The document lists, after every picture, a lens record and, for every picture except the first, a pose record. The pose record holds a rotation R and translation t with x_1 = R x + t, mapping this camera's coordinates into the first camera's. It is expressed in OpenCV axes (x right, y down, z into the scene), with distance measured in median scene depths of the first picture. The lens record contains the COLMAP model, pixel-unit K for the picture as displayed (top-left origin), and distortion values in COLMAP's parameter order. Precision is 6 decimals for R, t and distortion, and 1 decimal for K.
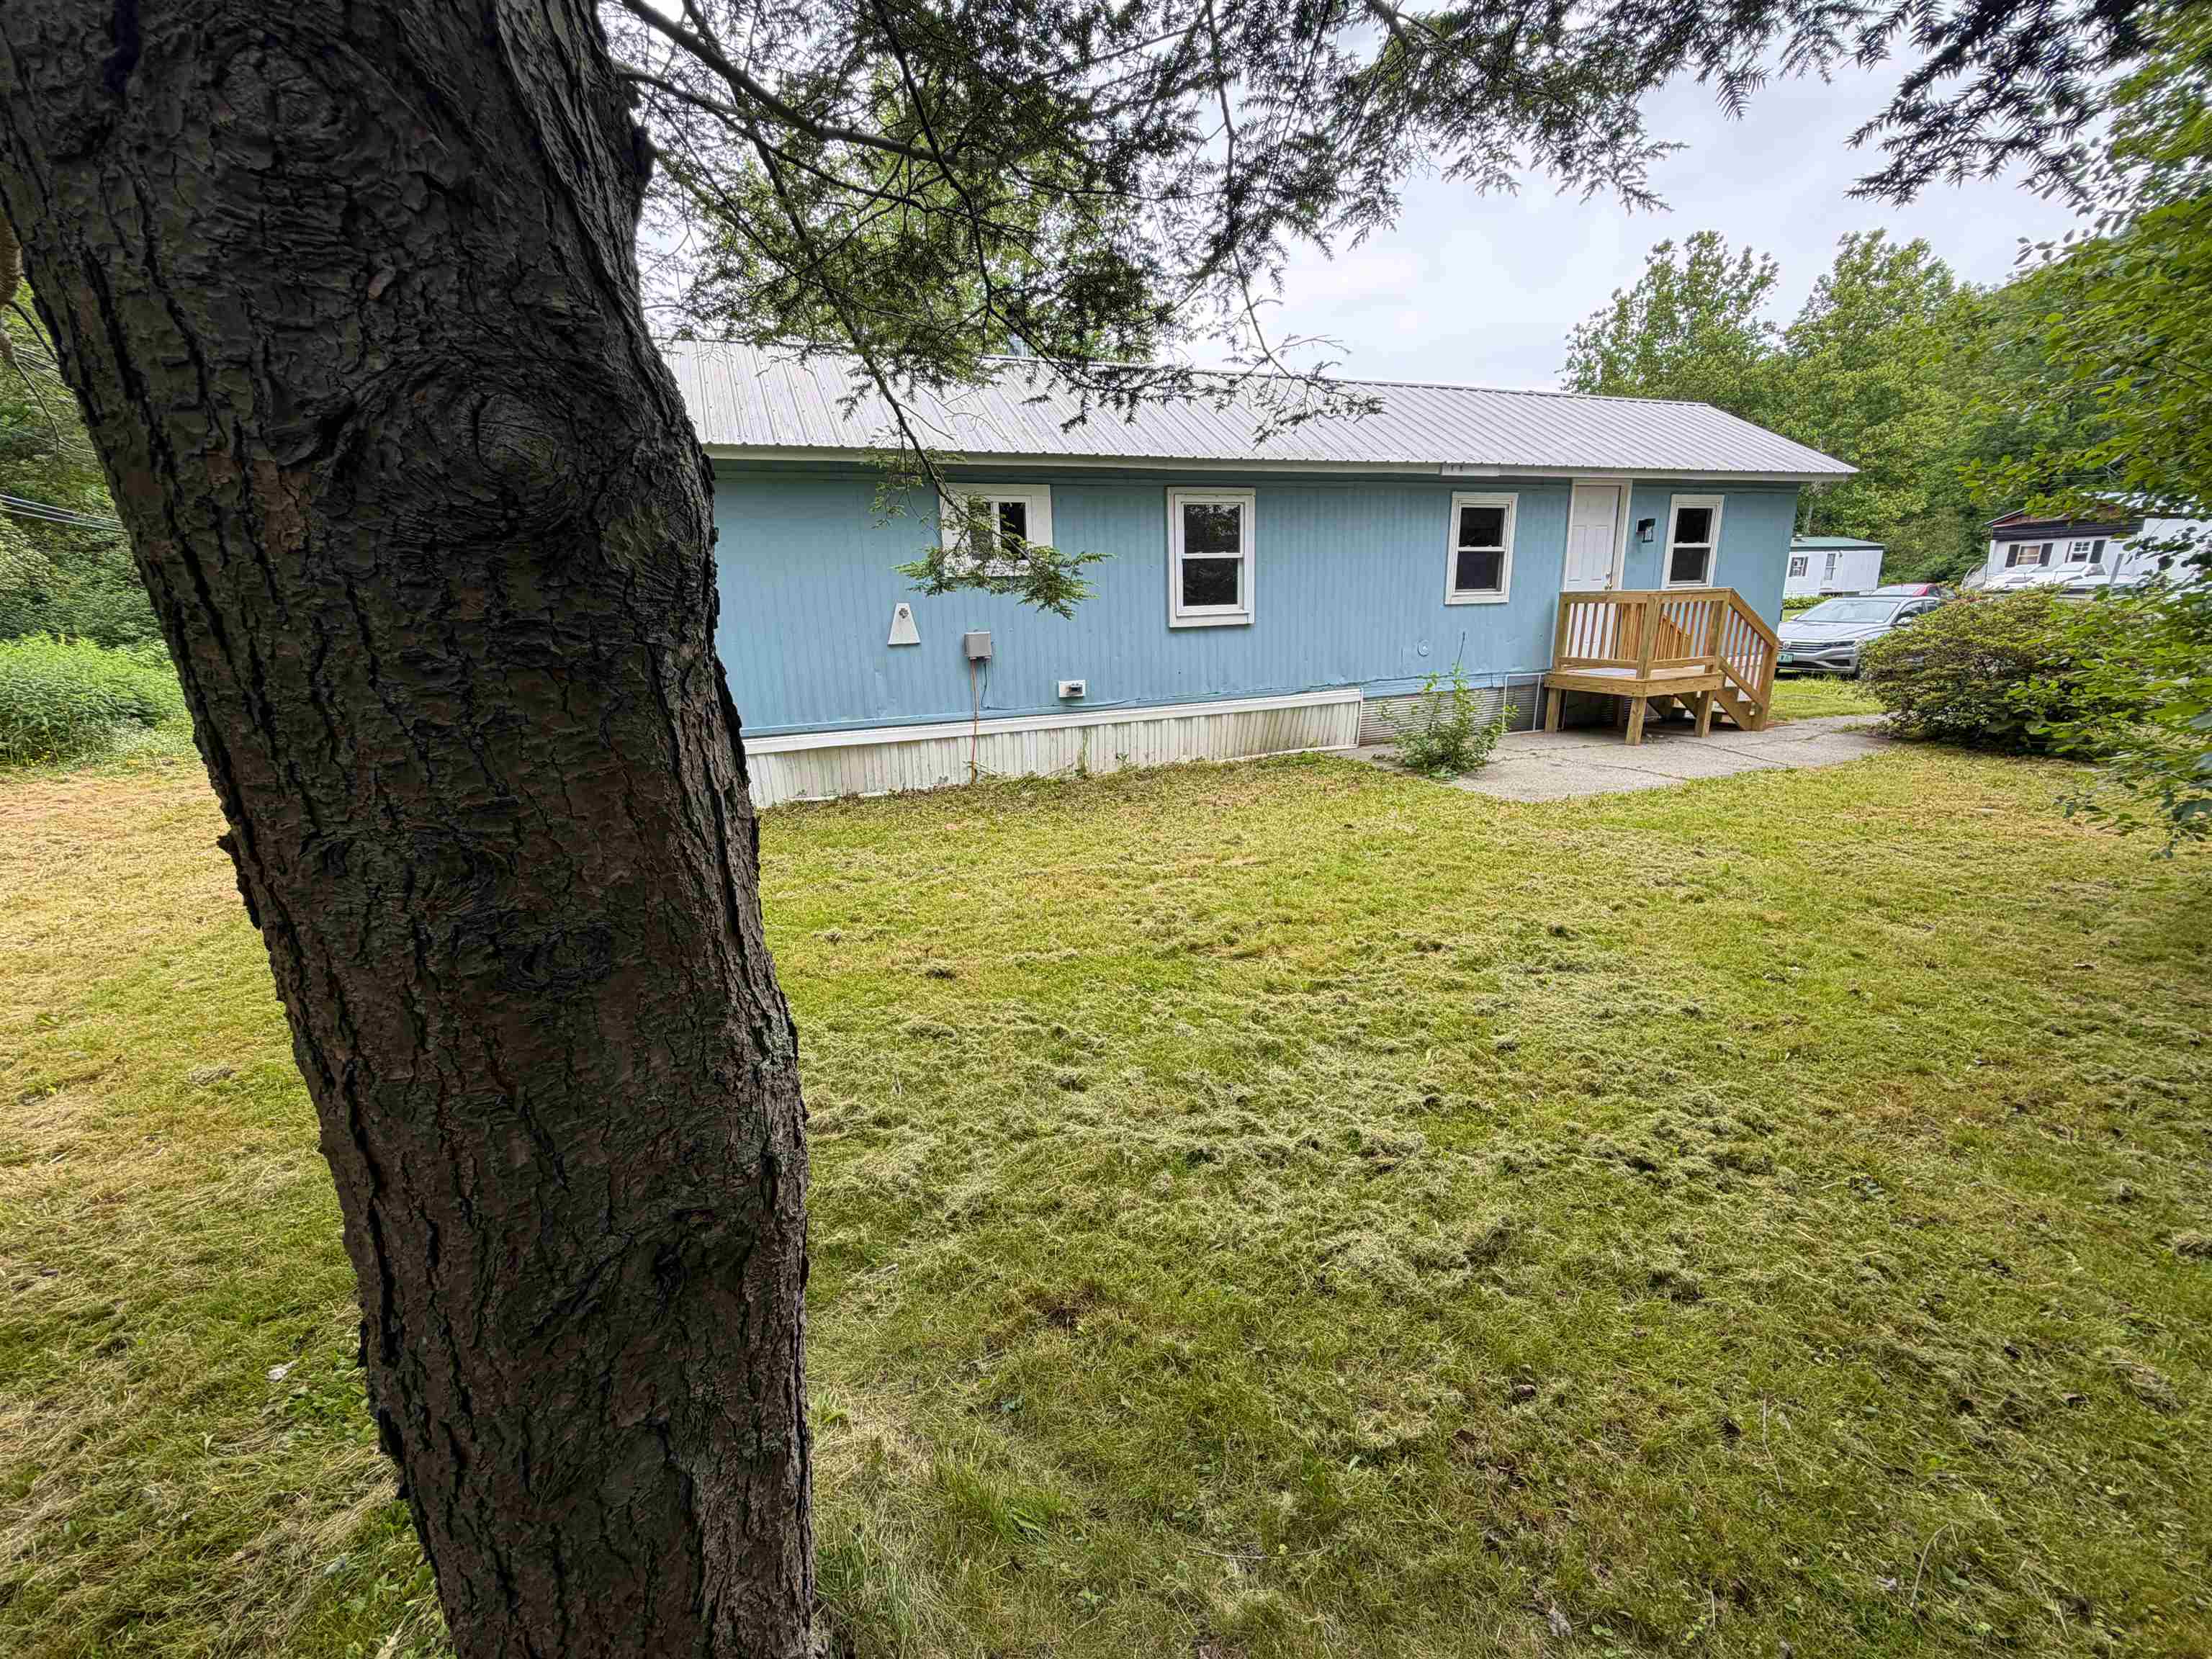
lens RADIAL K [[900.3, 0, 1102.1], [0, 900.3, 834.6], [0, 0, 1]] dist [0.002108, -0.000026]
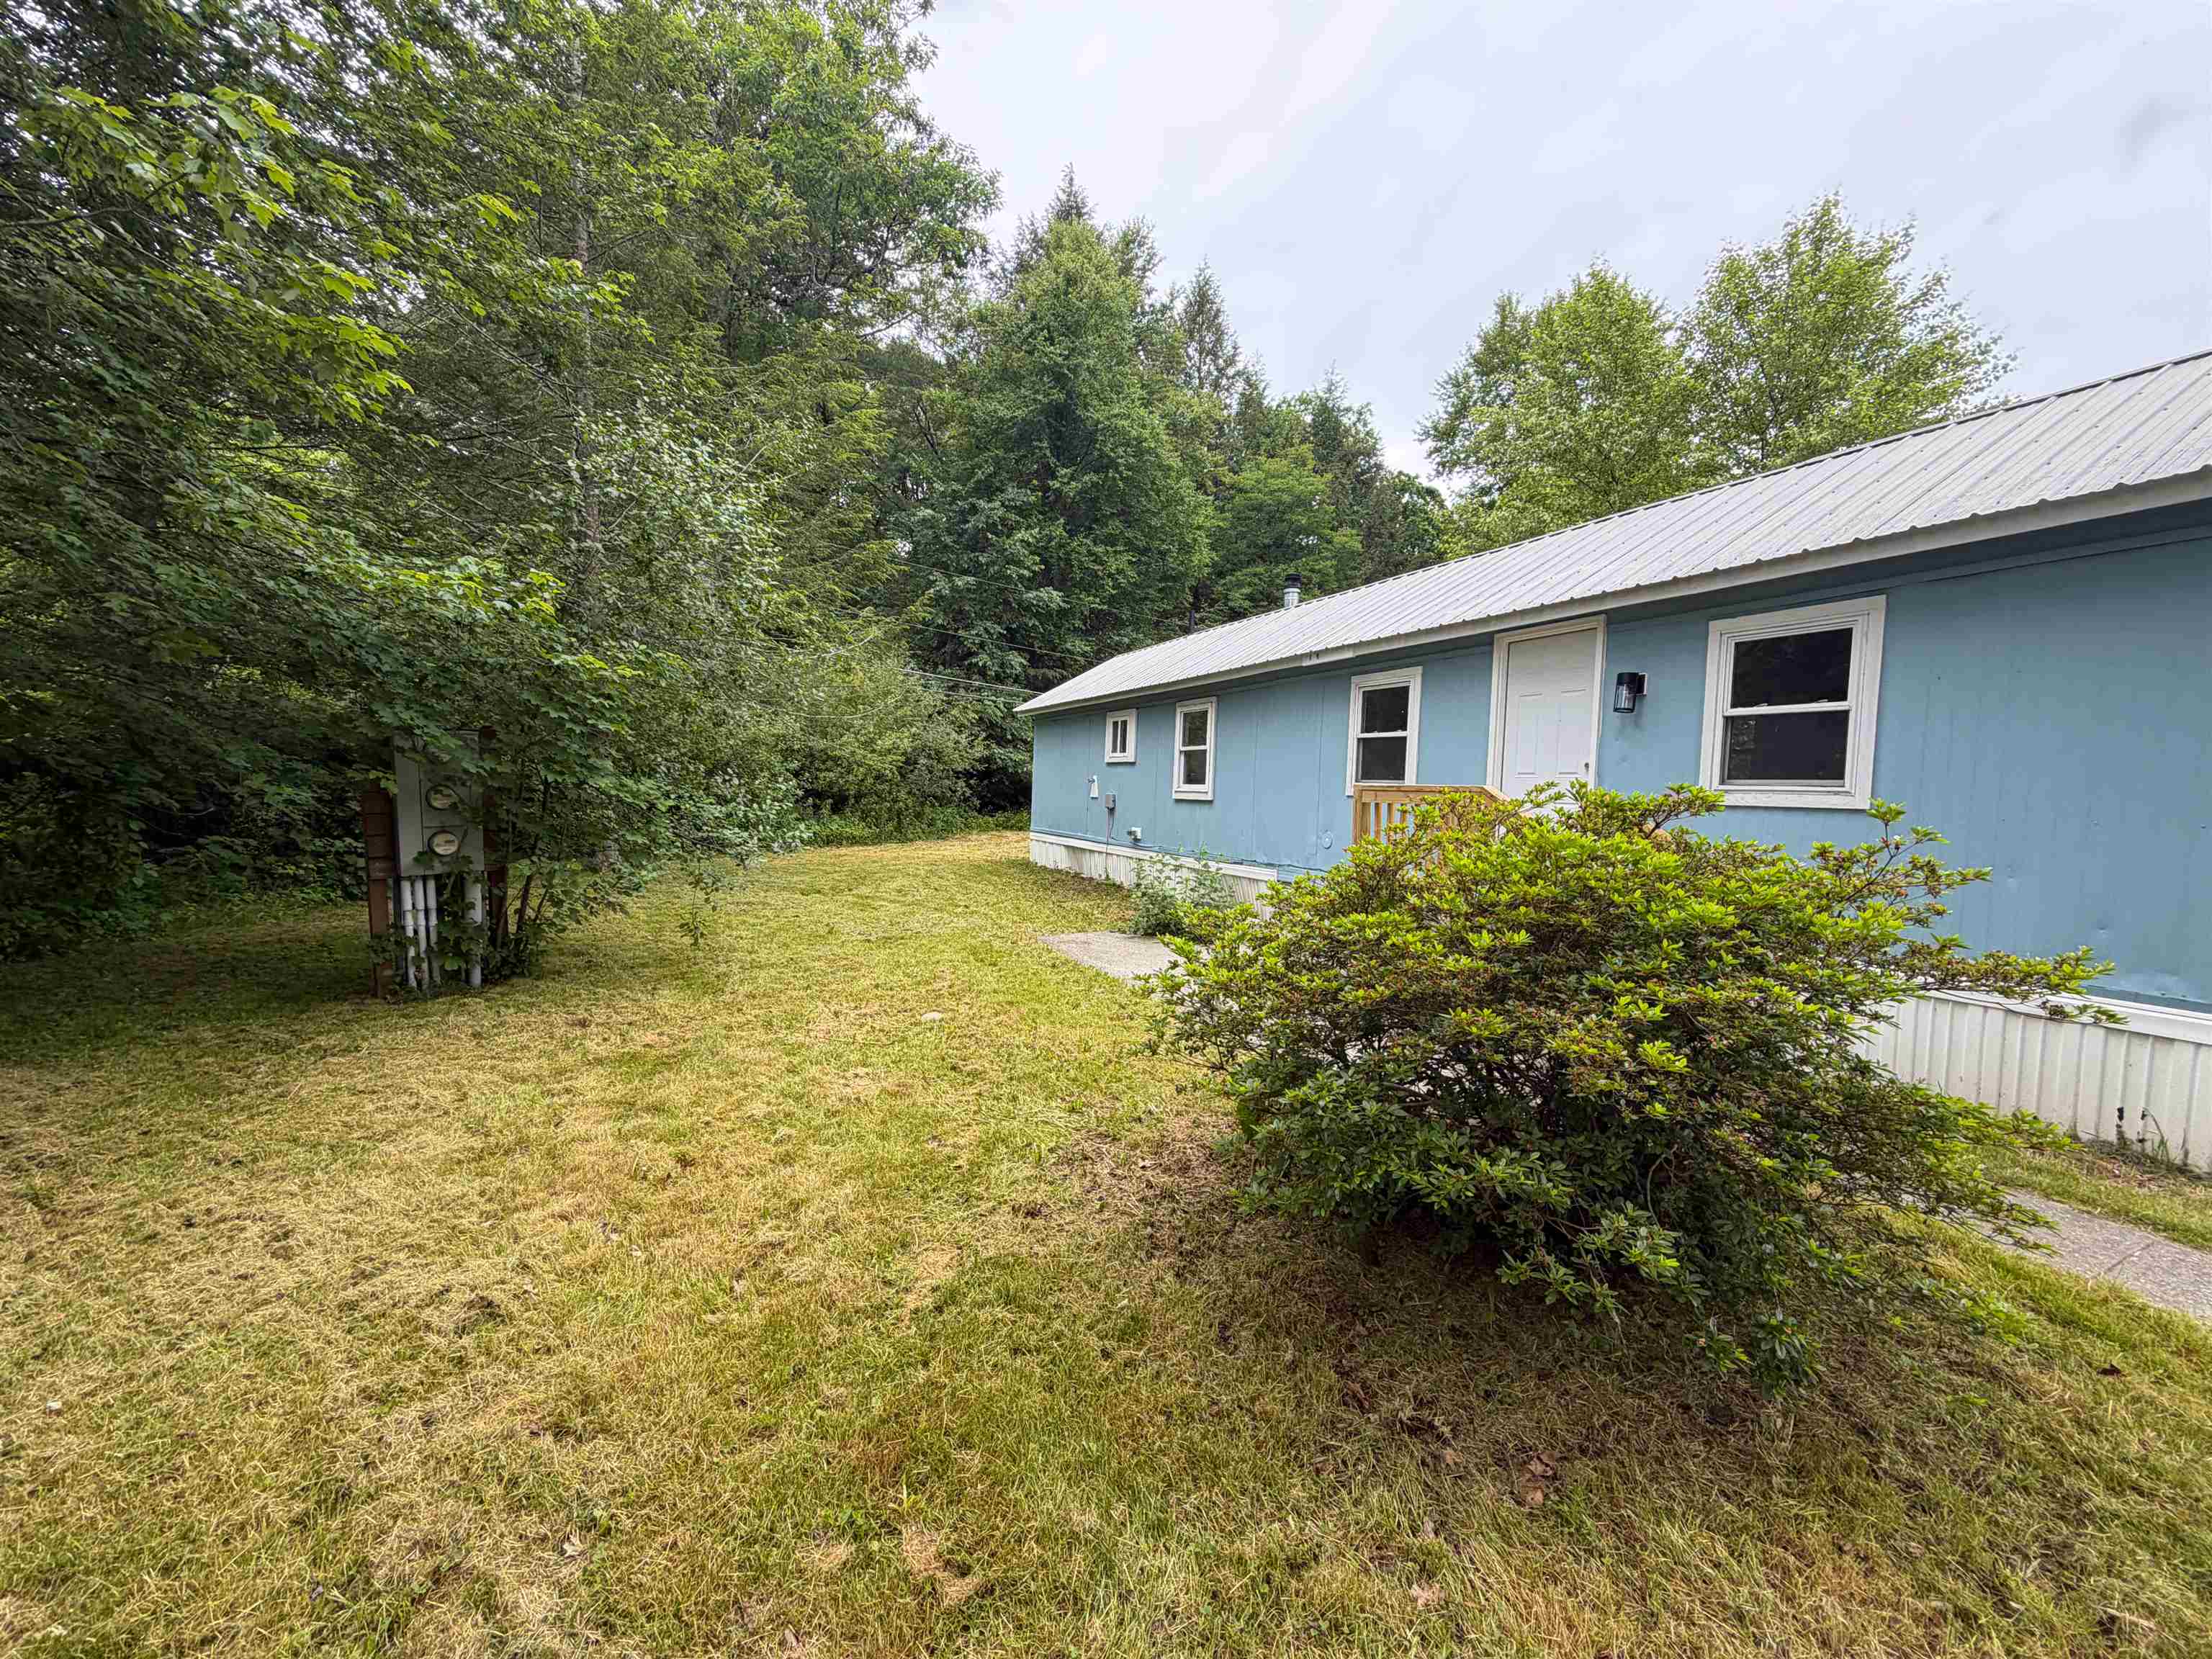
lens RADIAL K [[900.3, 0, 1102.1], [0, 900.3, 834.6], [0, 0, 1]] dist [0.002108, -0.000026]
pose [[0.049454, 0.093733, -0.994368, 1.415274], [-0.259910, 0.962494, 0.077802, -0.251064], [0.964366, 0.254598, 0.071961, 0.794558]]
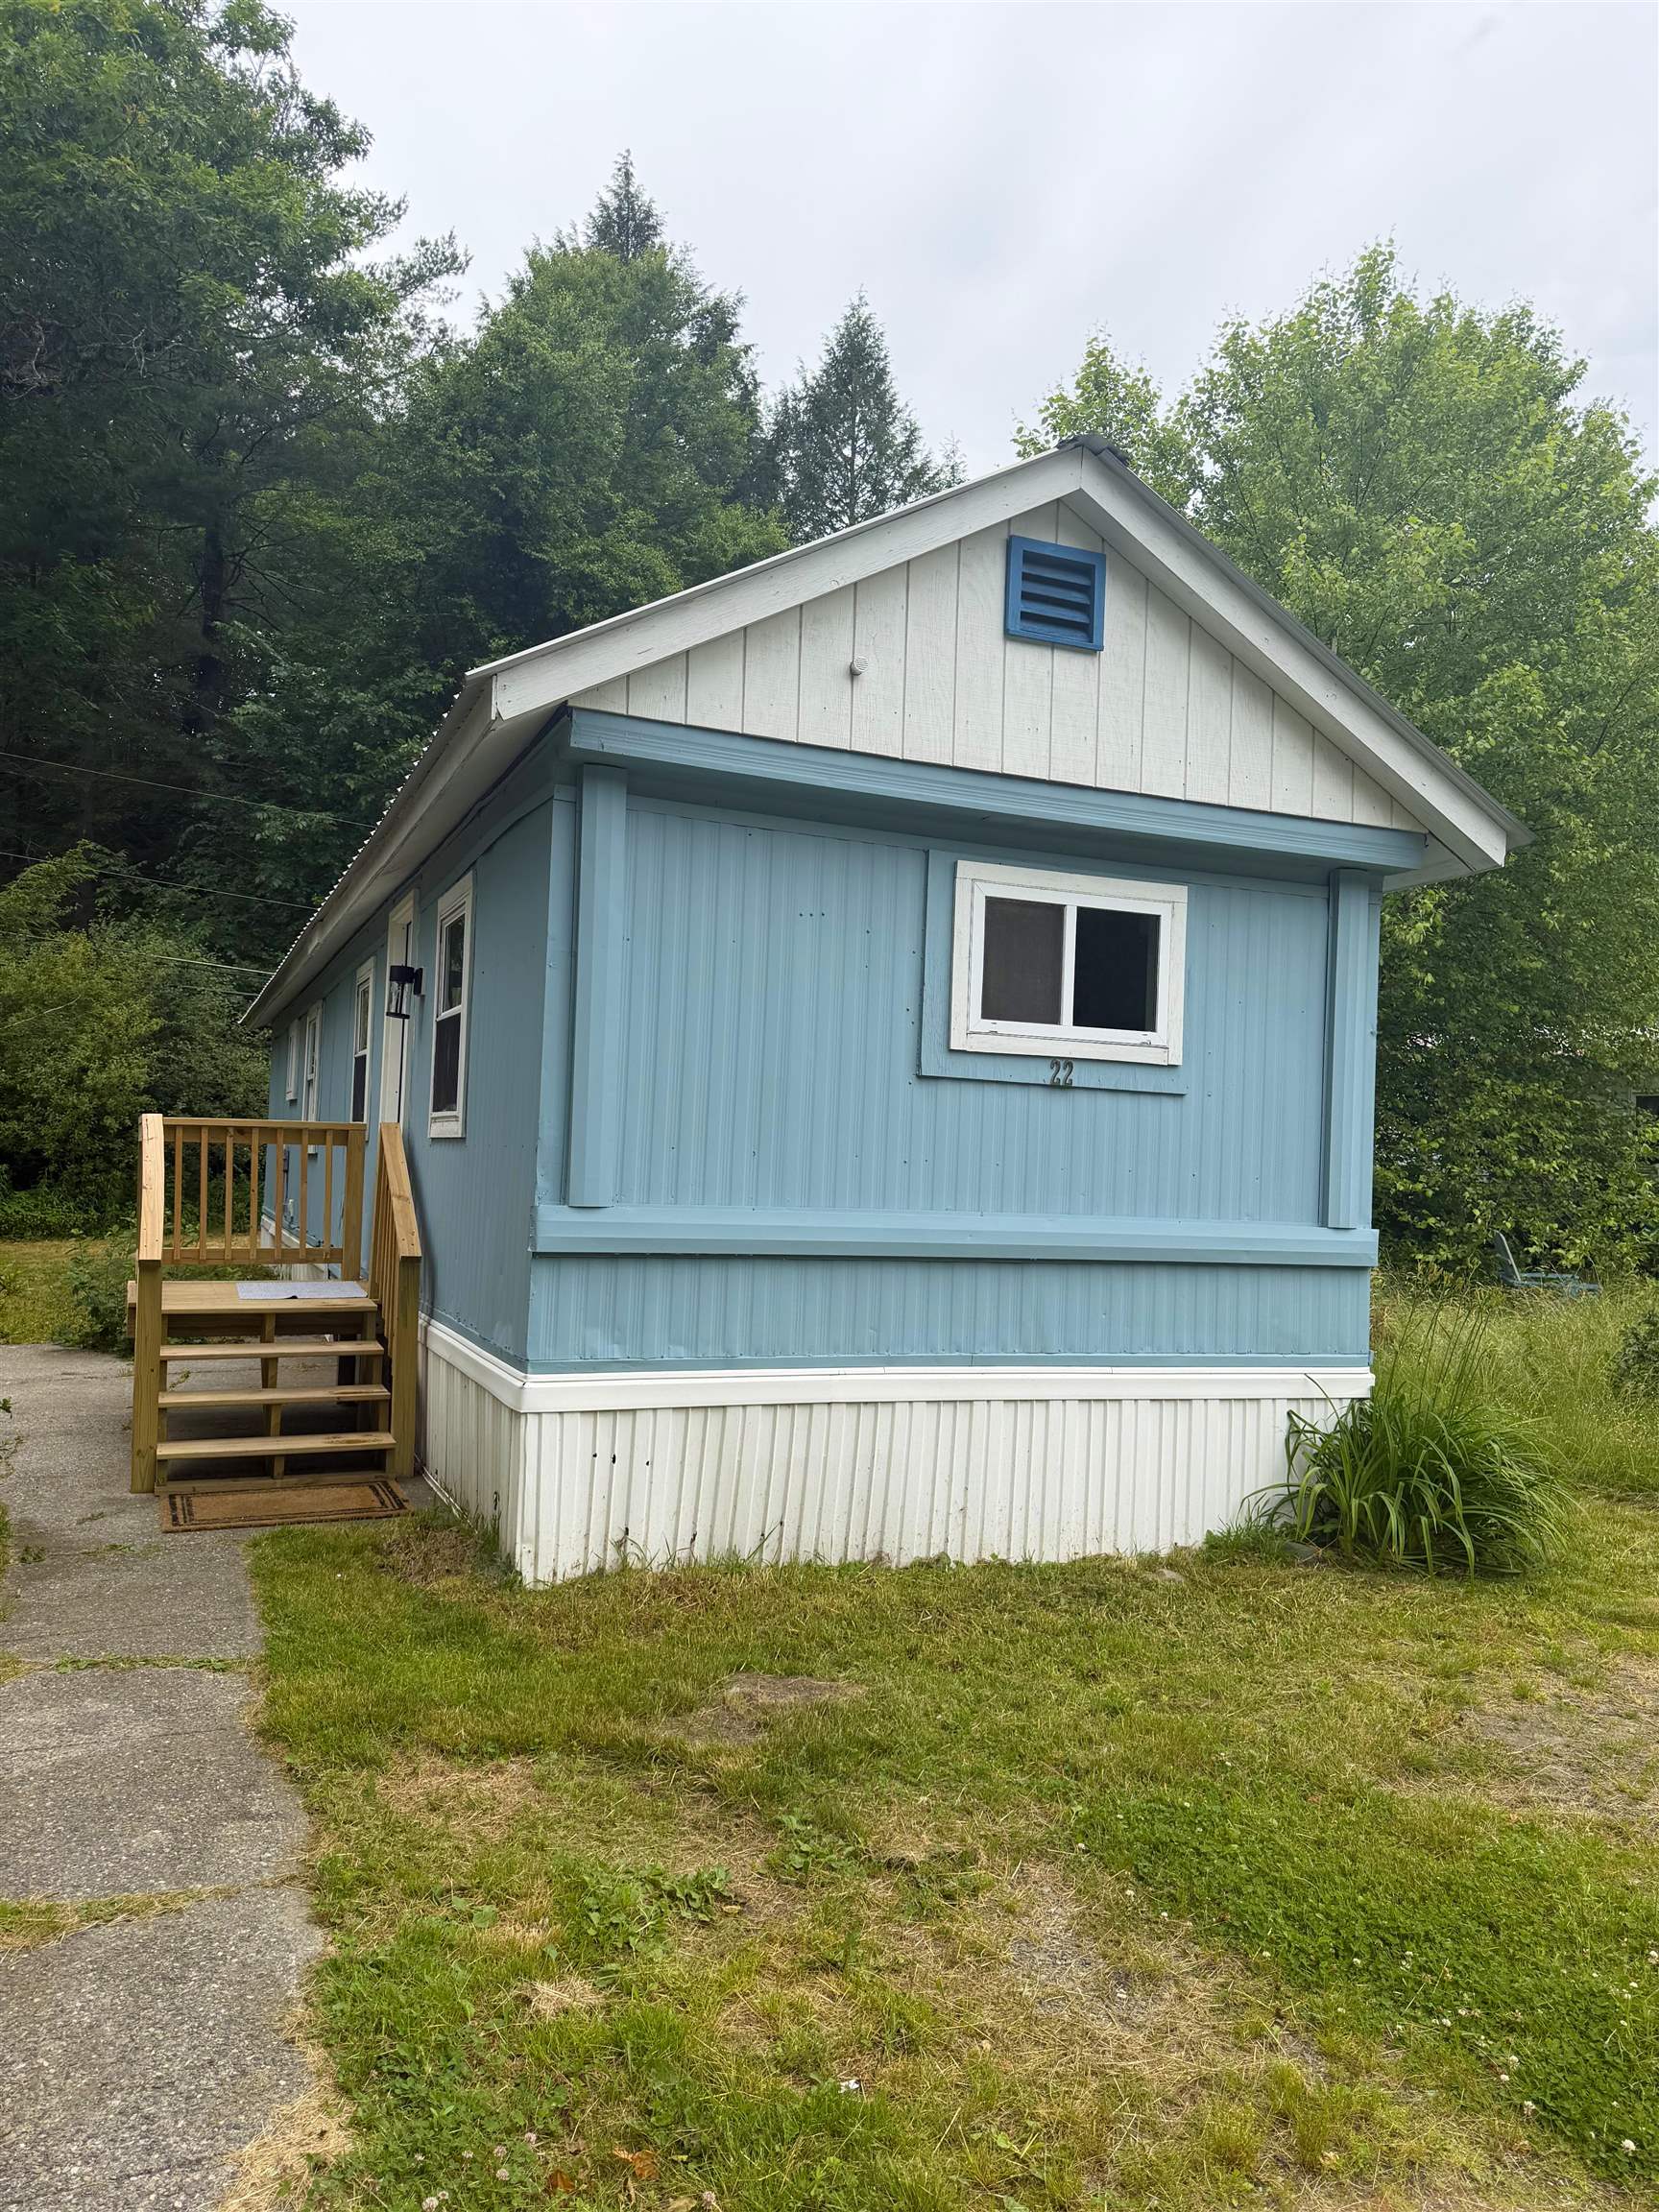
lens RADIAL K [[1588.5, 0, 829.0], [0, 1588.5, 1118.0], [0, 0, 1]] dist [0.101719, -0.167175]
pose [[0.010566, 0.013216, -0.999857, 1.664062], [-0.259494, 0.965693, 0.010022, -0.410657], [0.965687, 0.259351, 0.013633, 1.453388]]
